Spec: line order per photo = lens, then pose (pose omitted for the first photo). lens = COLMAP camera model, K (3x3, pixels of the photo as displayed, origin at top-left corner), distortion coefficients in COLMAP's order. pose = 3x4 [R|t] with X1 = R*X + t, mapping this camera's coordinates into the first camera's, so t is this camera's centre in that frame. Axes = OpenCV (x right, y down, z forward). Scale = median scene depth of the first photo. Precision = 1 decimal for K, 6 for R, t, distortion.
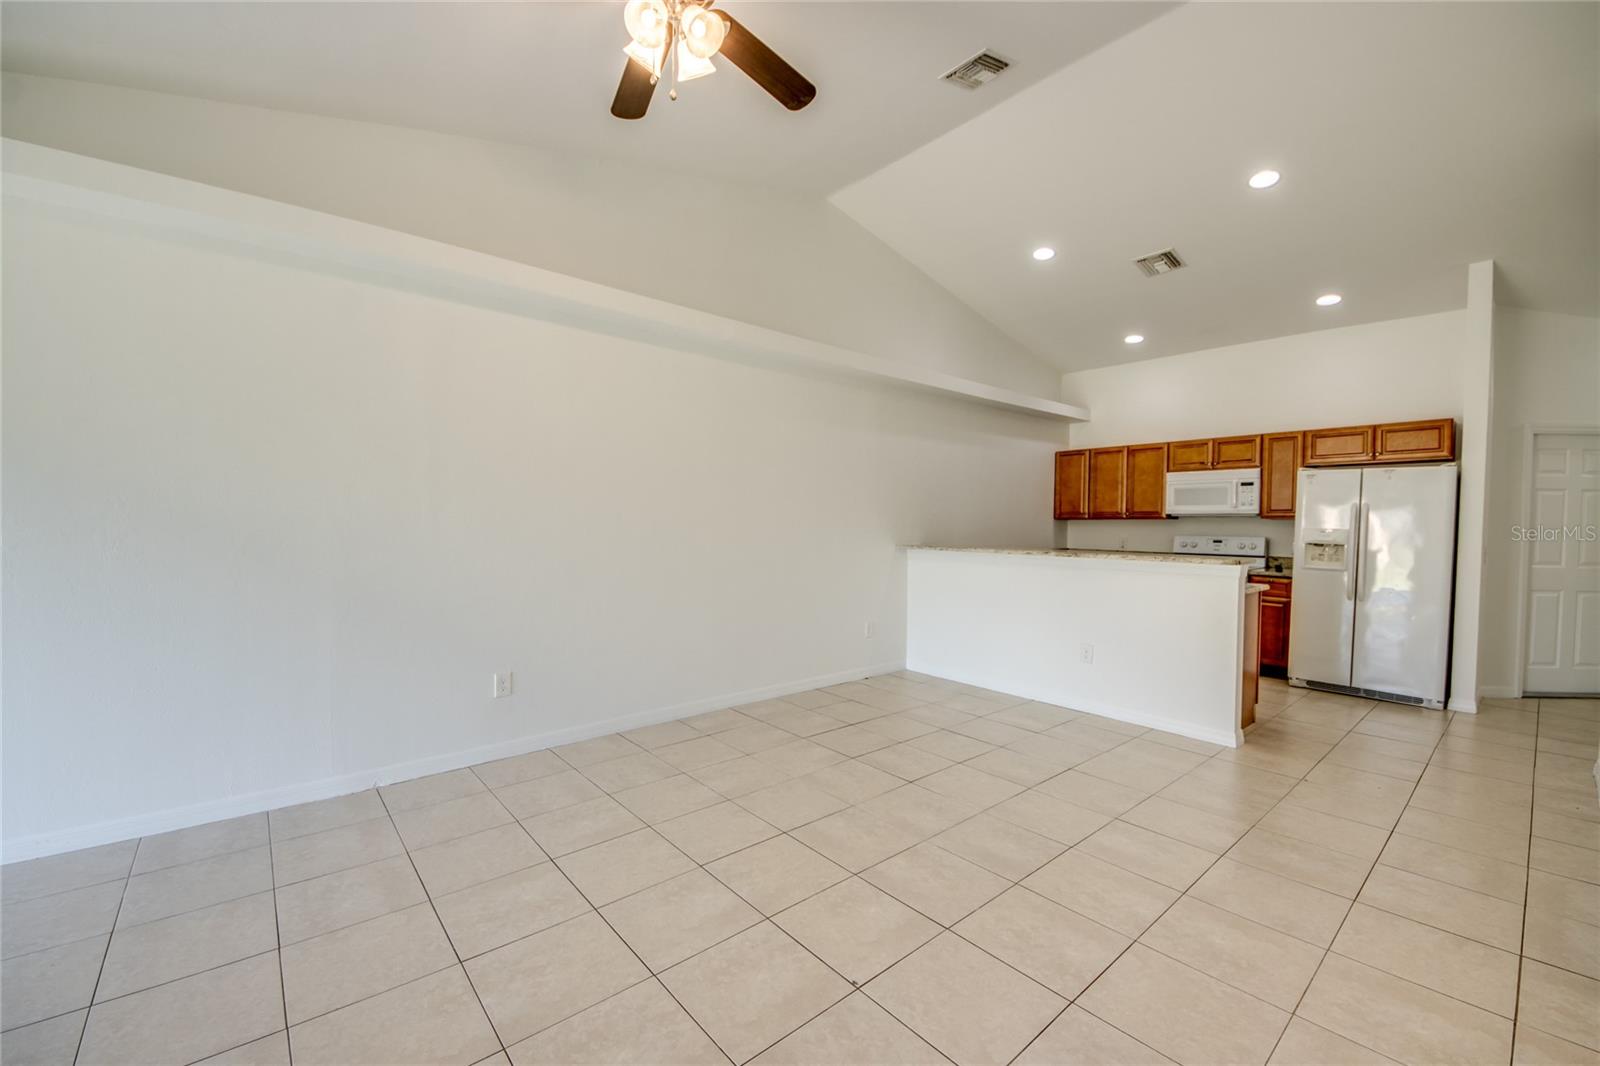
lens RADIAL K [[657.4, 0, 727.2], [0, 657.4, 541.6], [0, 0, 1]] dist [-0.037059, 0.000324]
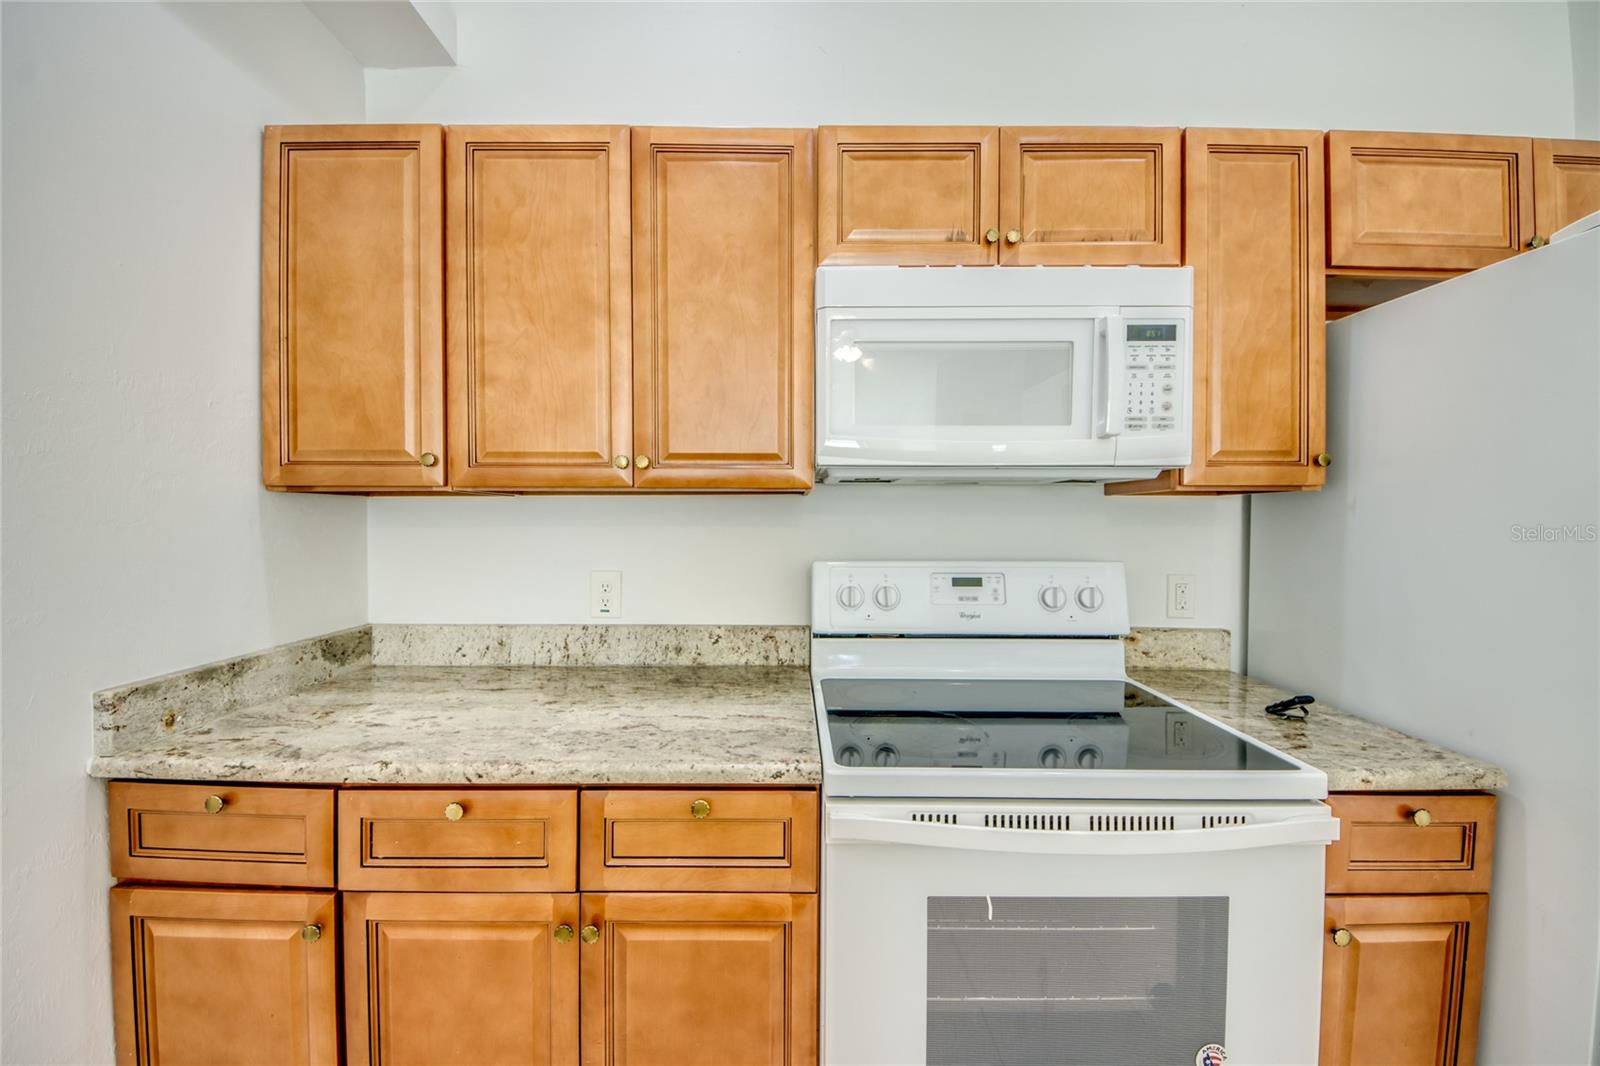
lens RADIAL K [[609.6, 0, 799.6], [0, 609.6, 524.7], [0, 0, 1]] dist [0.002665, -0.003926]
pose [[0.585897, -0.016762, 0.810212, 0.575293], [0.023308, 0.999721, 0.003827, -0.027176], [-0.810051, 0.016642, 0.586124, 0.988436]]
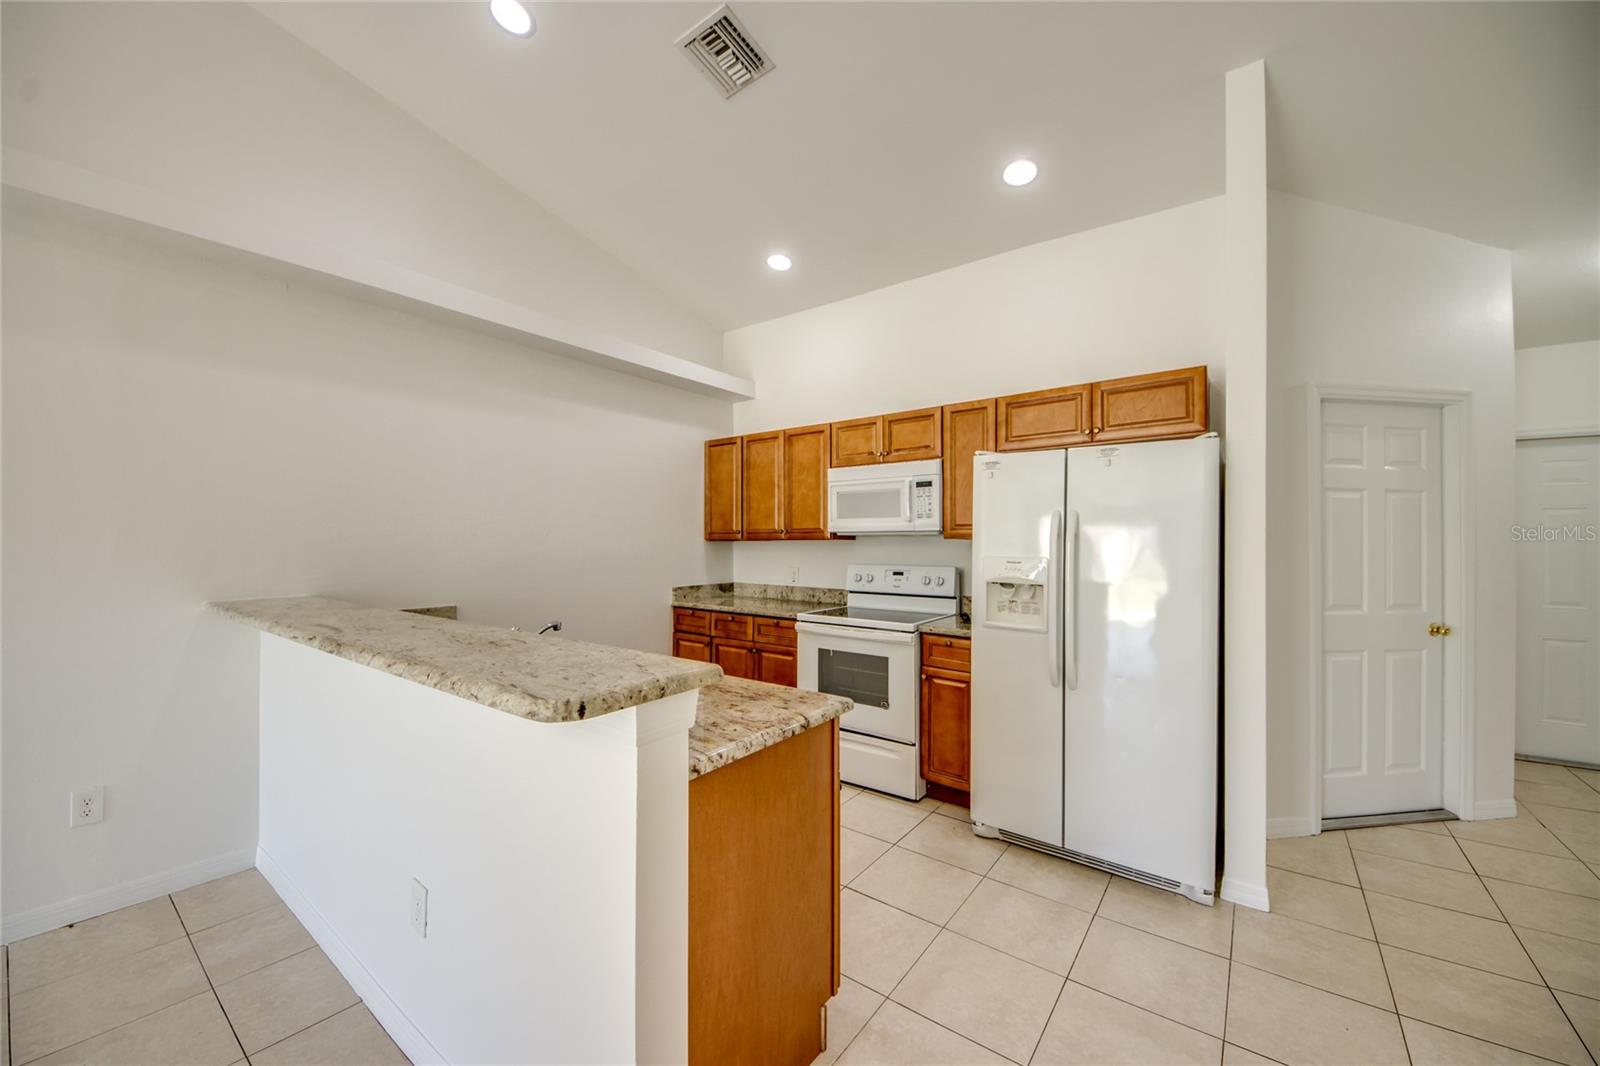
lens RADIAL K [[609.6, 0, 785.4], [0, 609.6, 535.4], [0, 0, 1]] dist [0.002665, -0.003926]
pose [[0.962617, -0.002195, 0.270857, 0.524803], [0.012616, 0.999245, -0.036737, -0.019212], [-0.270572, 0.038781, 0.961918, 0.469496]]
